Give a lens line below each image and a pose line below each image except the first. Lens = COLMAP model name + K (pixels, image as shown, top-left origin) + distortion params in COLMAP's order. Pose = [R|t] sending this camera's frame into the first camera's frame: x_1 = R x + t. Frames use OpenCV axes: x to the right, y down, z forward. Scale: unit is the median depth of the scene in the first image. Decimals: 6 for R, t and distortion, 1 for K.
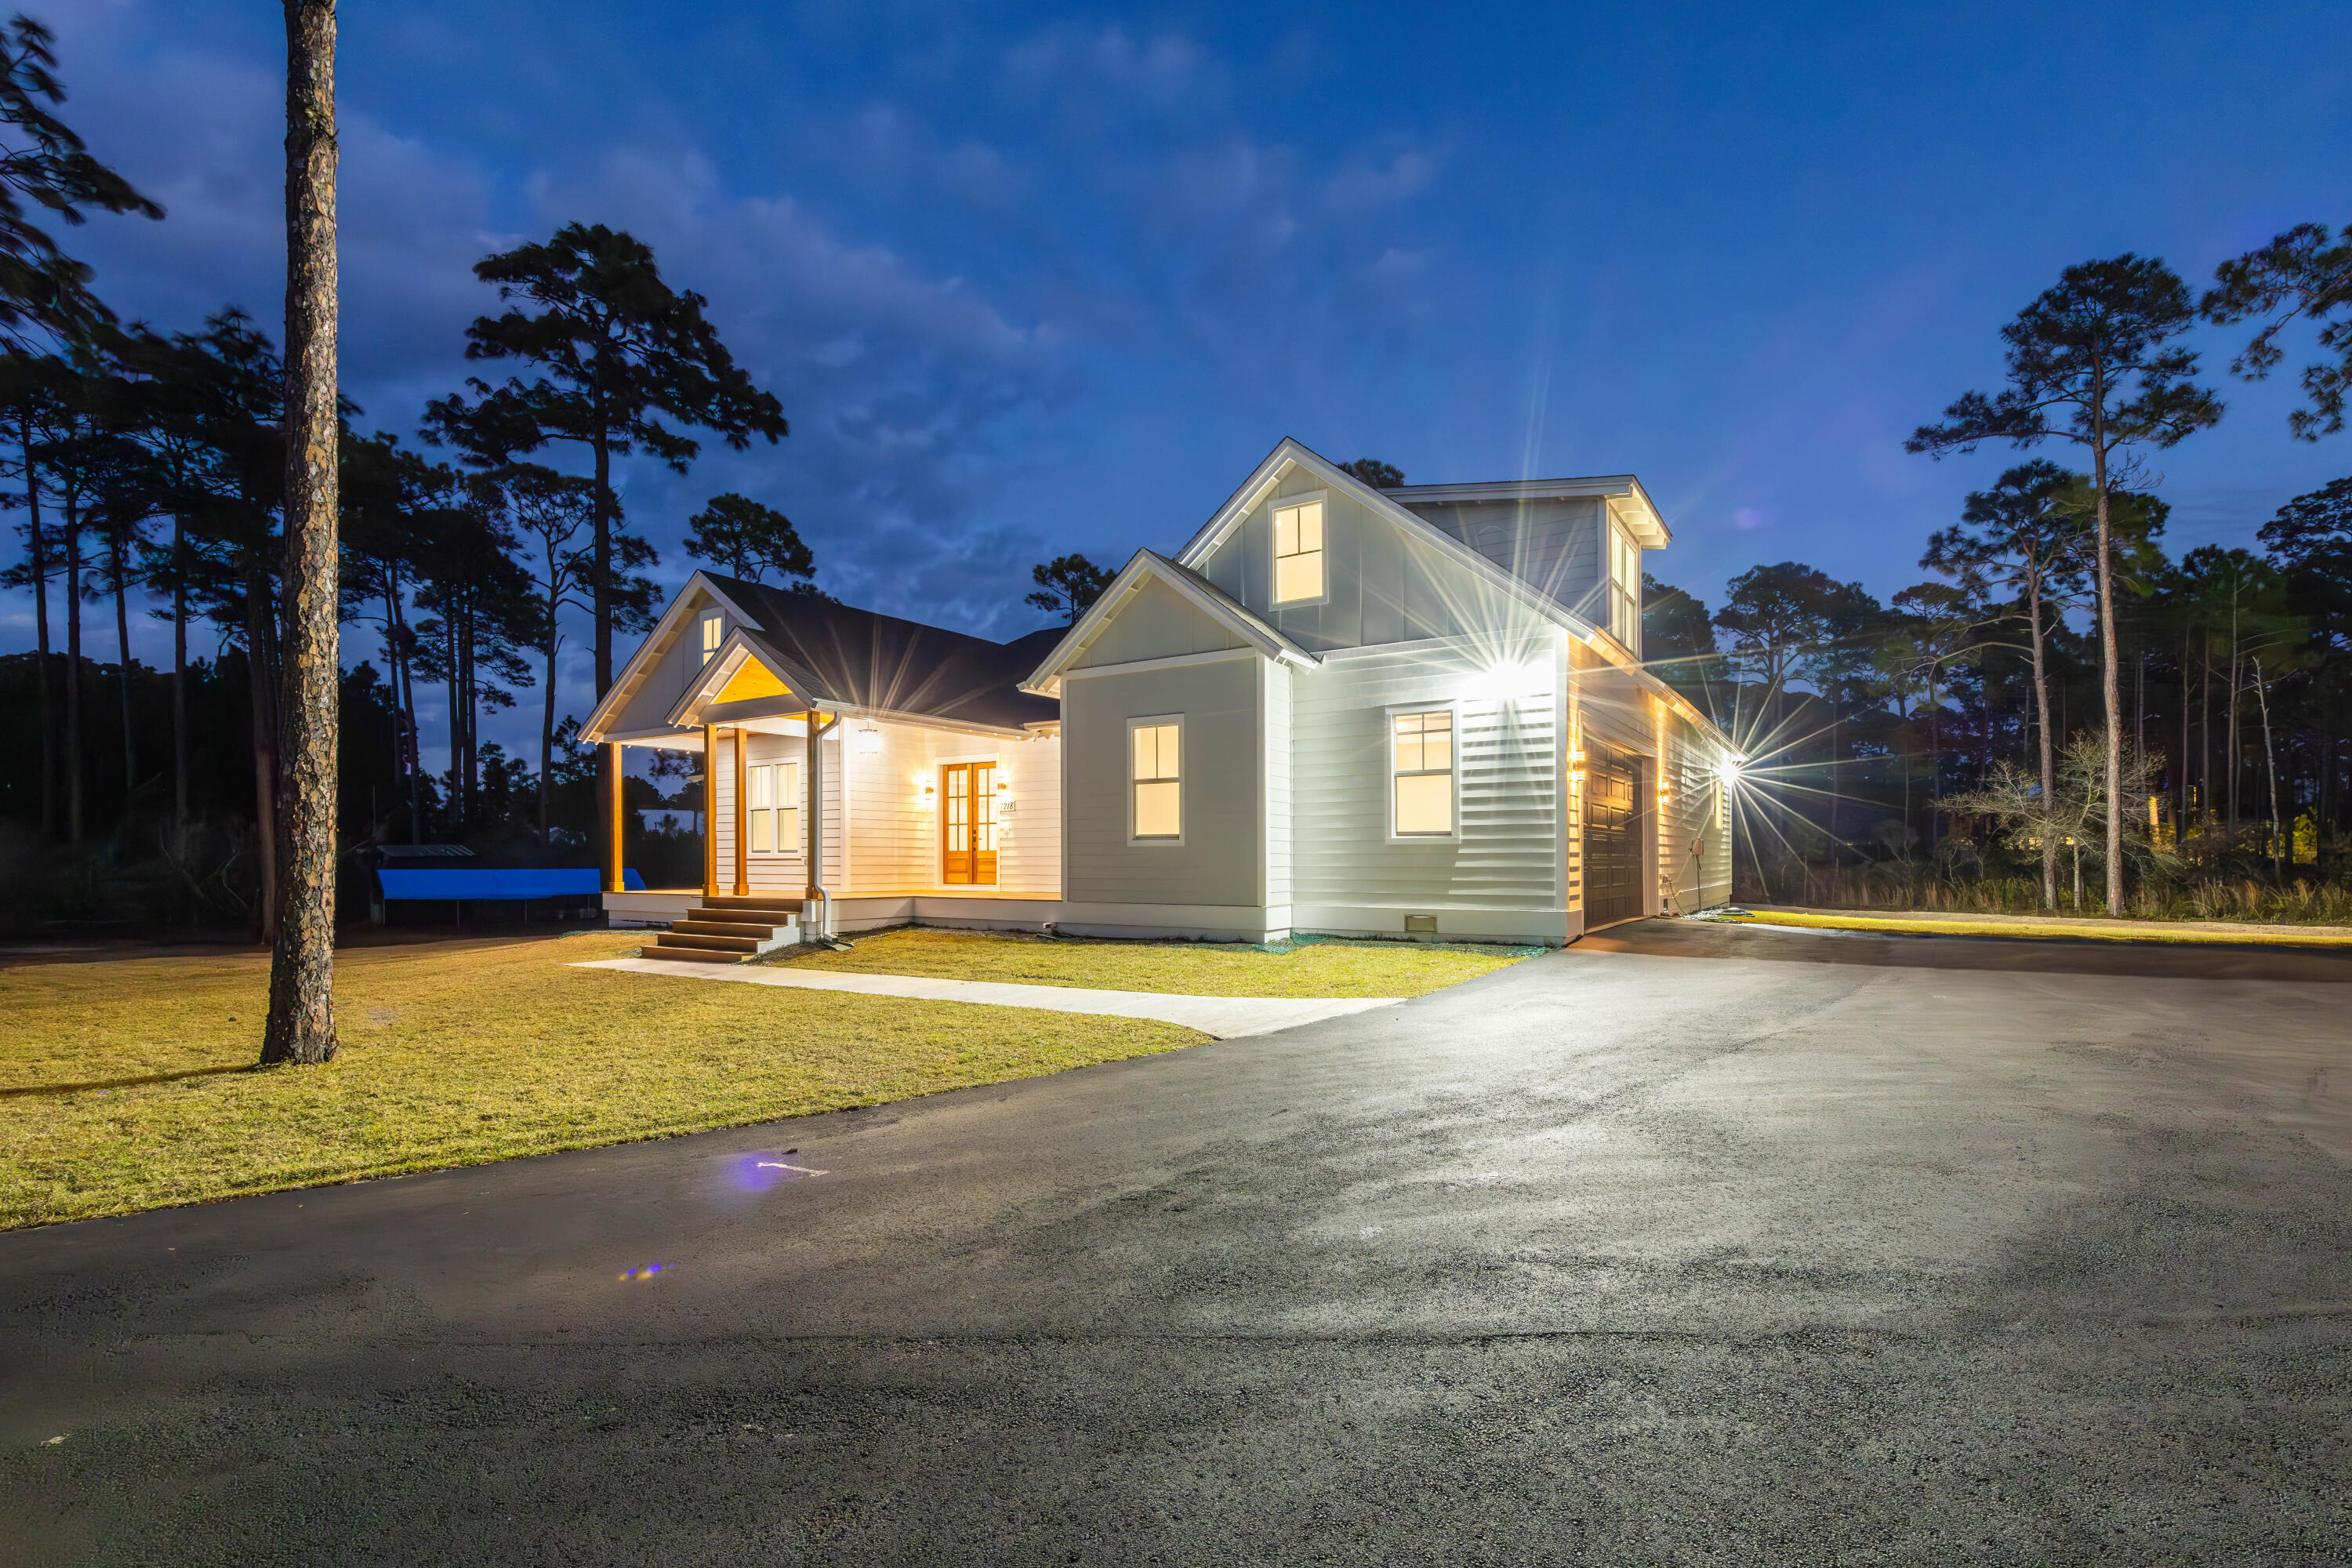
lens RADIAL K [[1068.8, 0, 1138.6], [0, 1068.8, 865.5], [0, 0, 1]] dist [0.006011, -0.004302]
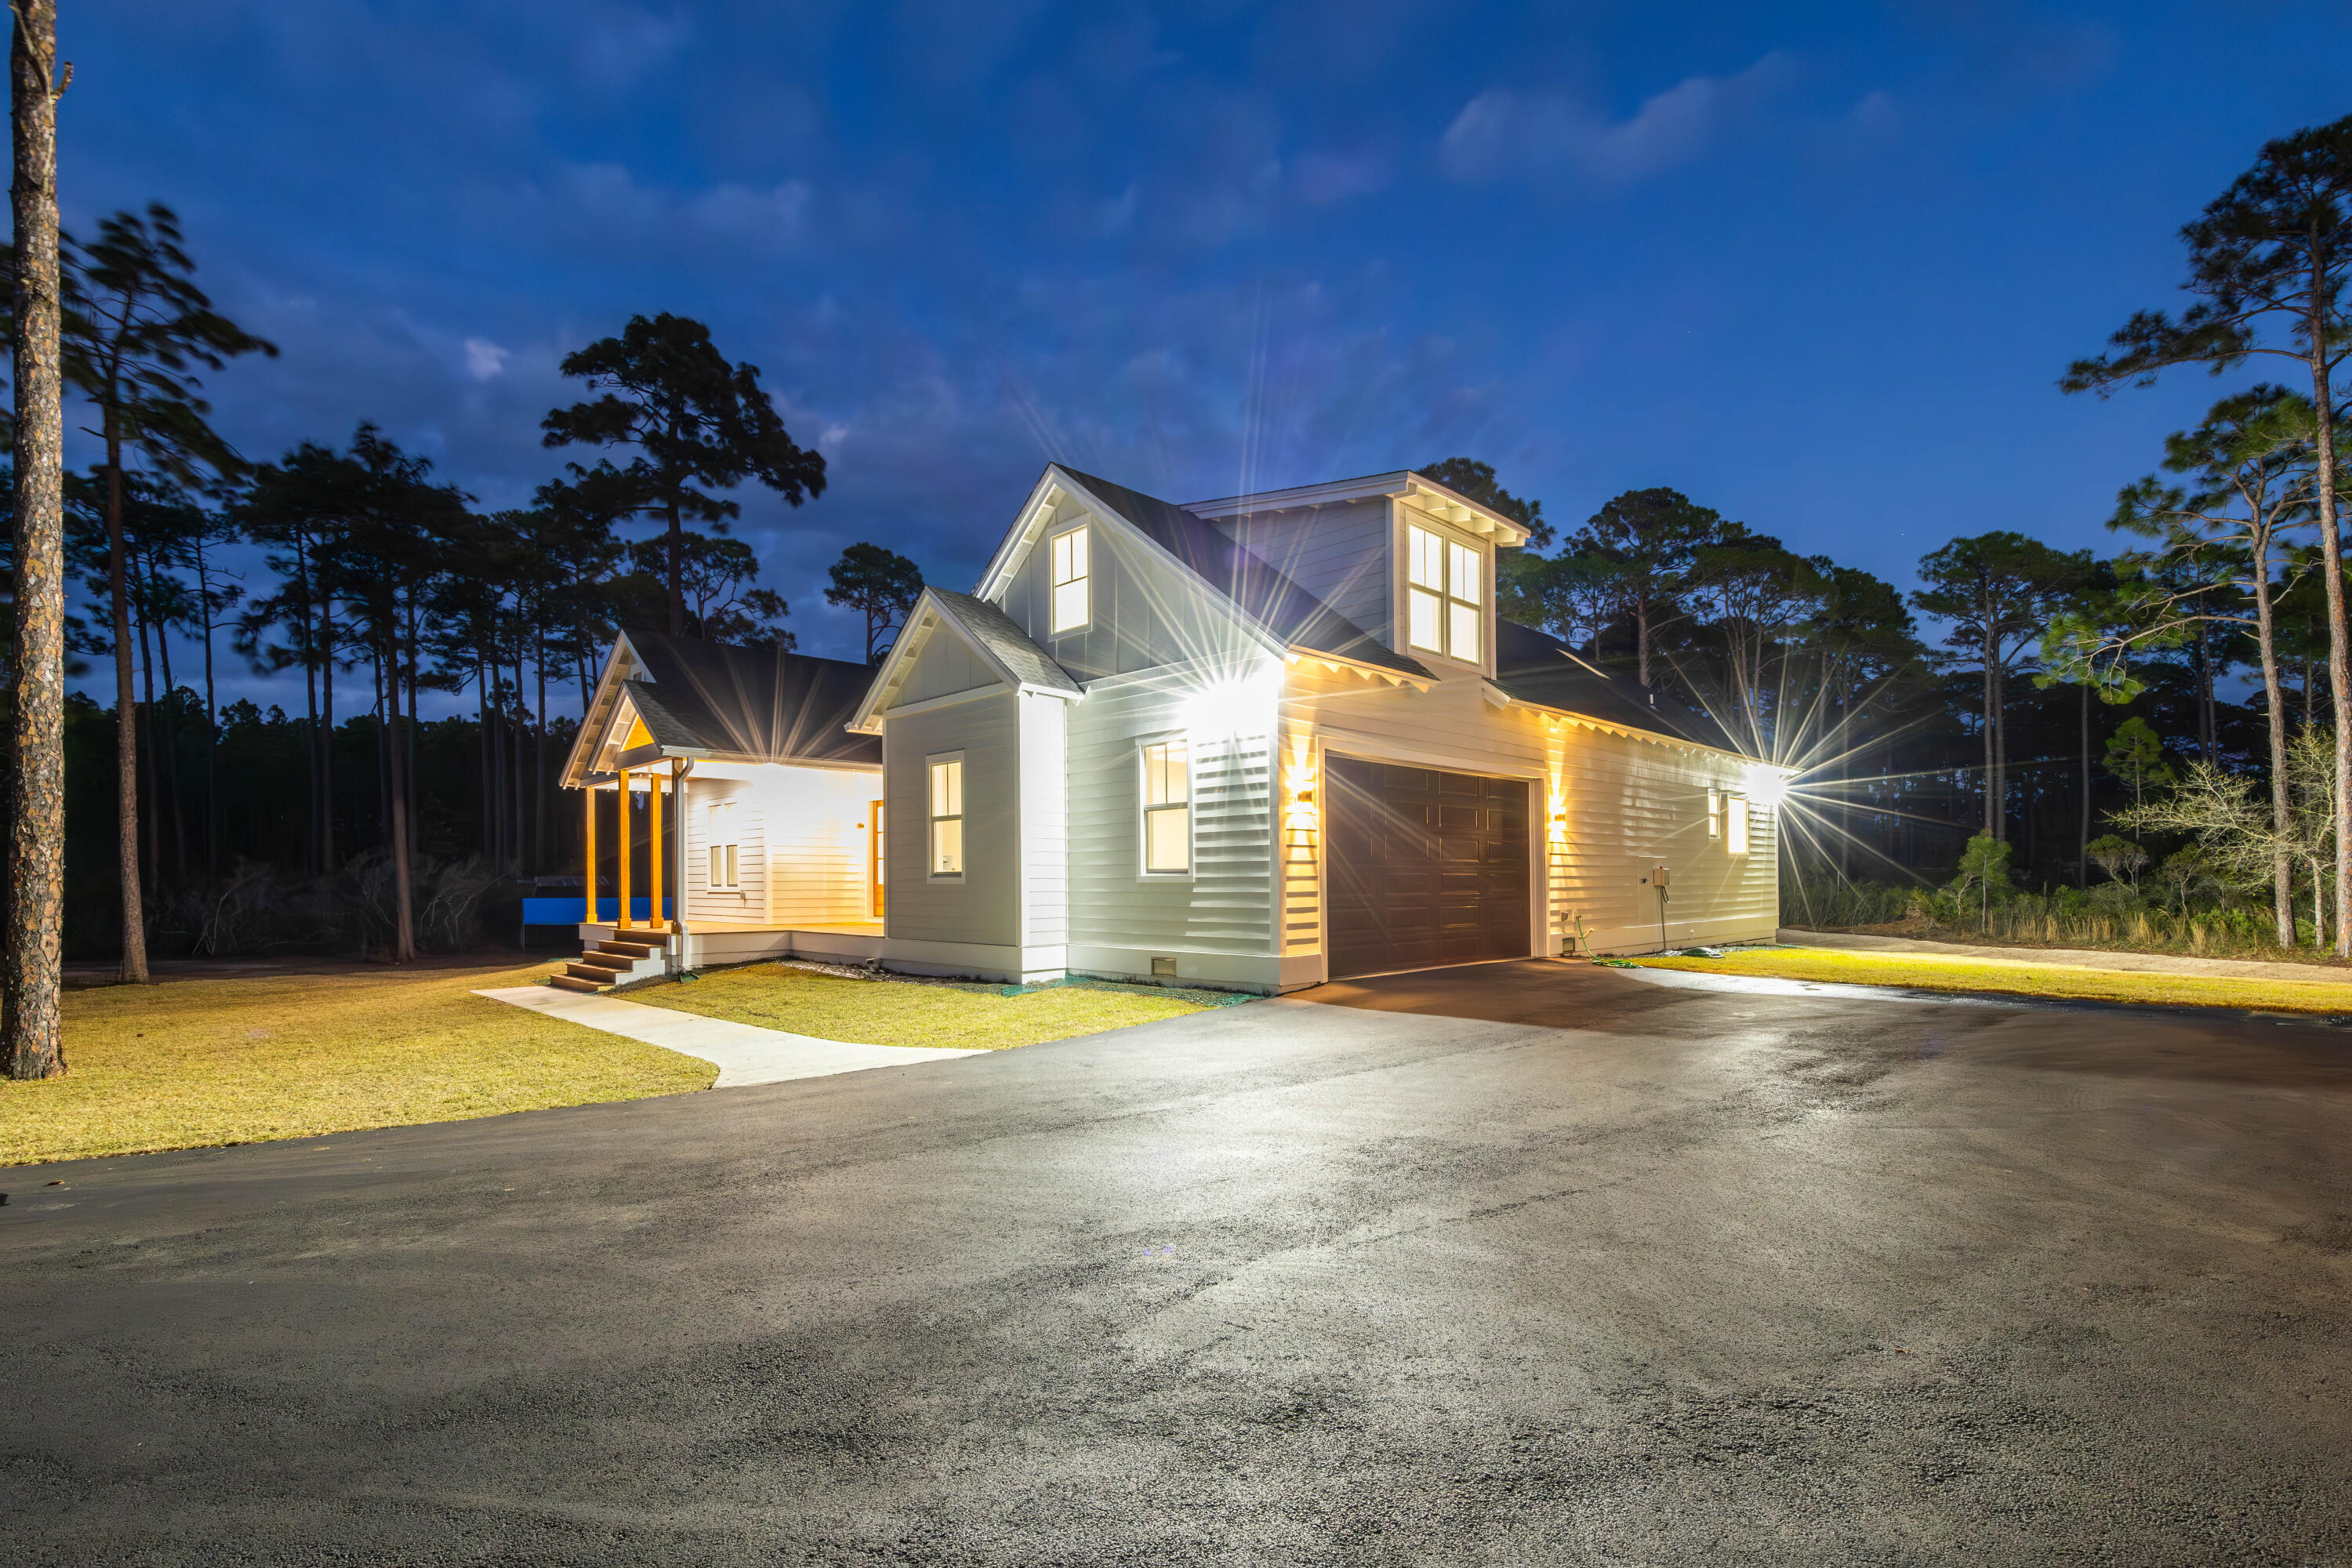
lens RADIAL K [[1068.8, 0, 1115.5], [0, 1068.8, 885.5], [0, 0, 1]] dist [0.006011, -0.004302]
pose [[0.974597, -0.003459, -0.223940, 0.334158], [0.003207, 0.999994, -0.001489, -0.012238], [0.223944, 0.000733, 0.974602, 0.055633]]
